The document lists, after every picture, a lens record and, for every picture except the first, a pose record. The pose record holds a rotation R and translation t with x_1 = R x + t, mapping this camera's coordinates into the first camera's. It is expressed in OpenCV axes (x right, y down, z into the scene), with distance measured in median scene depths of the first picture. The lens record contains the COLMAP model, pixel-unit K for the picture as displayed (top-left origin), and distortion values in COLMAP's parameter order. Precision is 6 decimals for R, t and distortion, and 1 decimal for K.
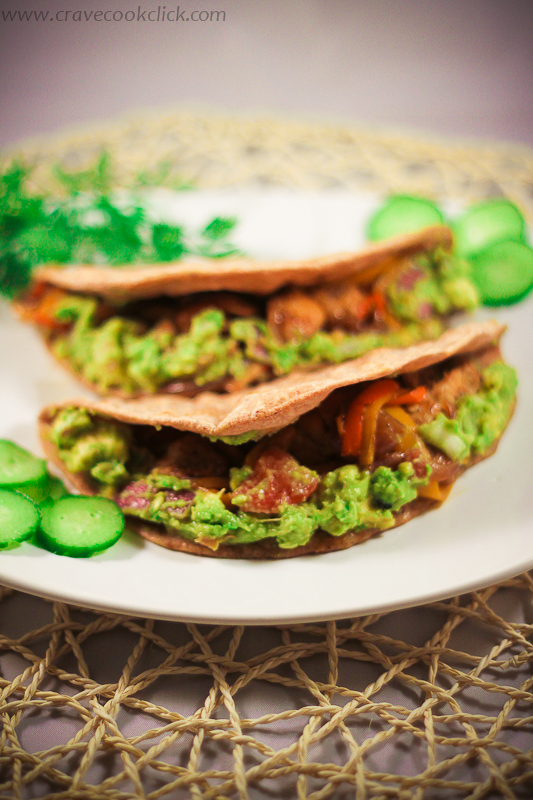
lens RADIAL K [[2109.2, 0, 266.5], [0, 2109.2, 400.0], [0, 0, 1]] dist [-0.145373, -0.306866]
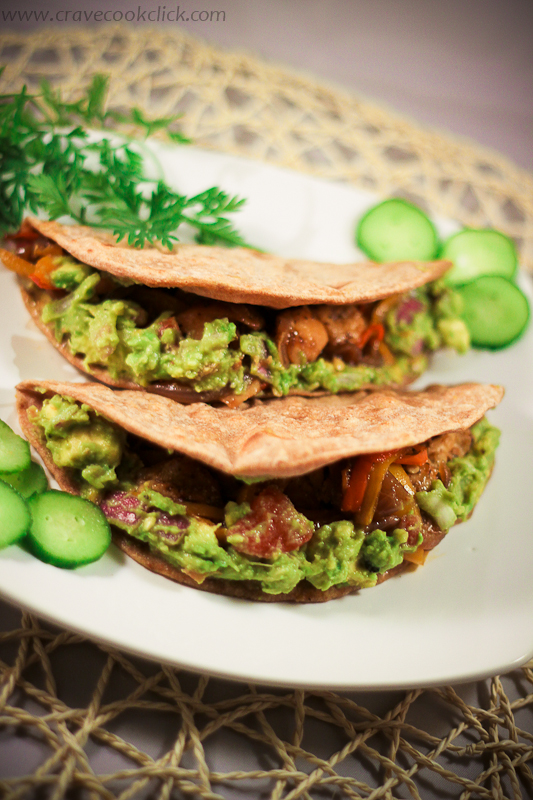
lens RADIAL K [[2109.2, 0, 266.5], [0, 2109.2, 400.0], [0, 0, 1]] dist [-0.145373, -0.306866]
pose [[0.958788, 0.189356, 0.211825, -0.217538], [-0.219923, 0.966635, 0.131341, -0.146172], [-0.179888, -0.172513, 0.968442, 0.062023]]
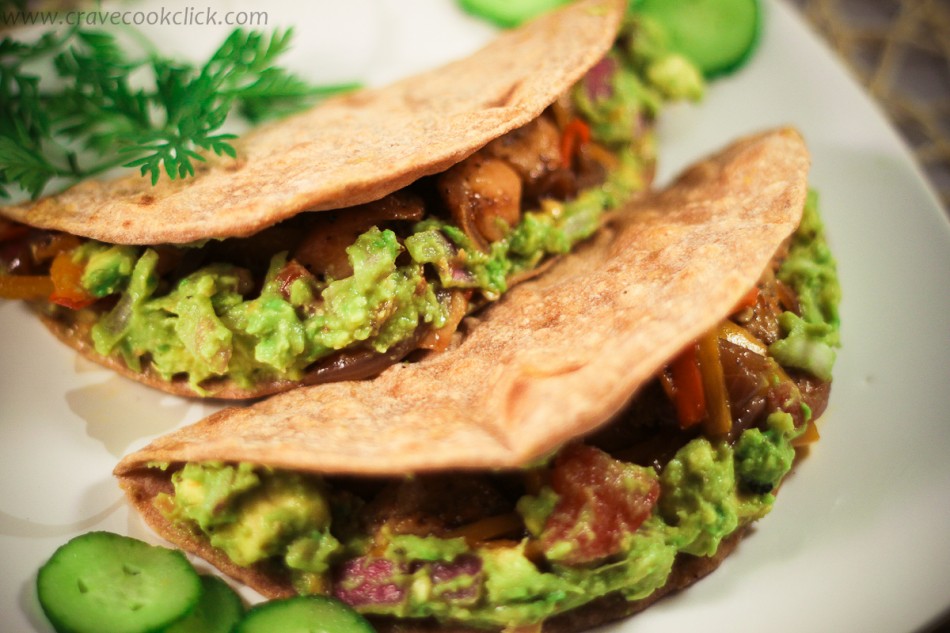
lens RADIAL K [[2504.7, 0, 475.0], [0, 2504.7, 316.5], [0, 0, 1]] dist [-0.145373, -0.306866]
pose [[0.914591, -0.265453, 0.305053, -0.236460], [0.200235, 0.952686, 0.228683, -0.186447], [-0.351324, -0.148069, 0.924471, 0.350550]]
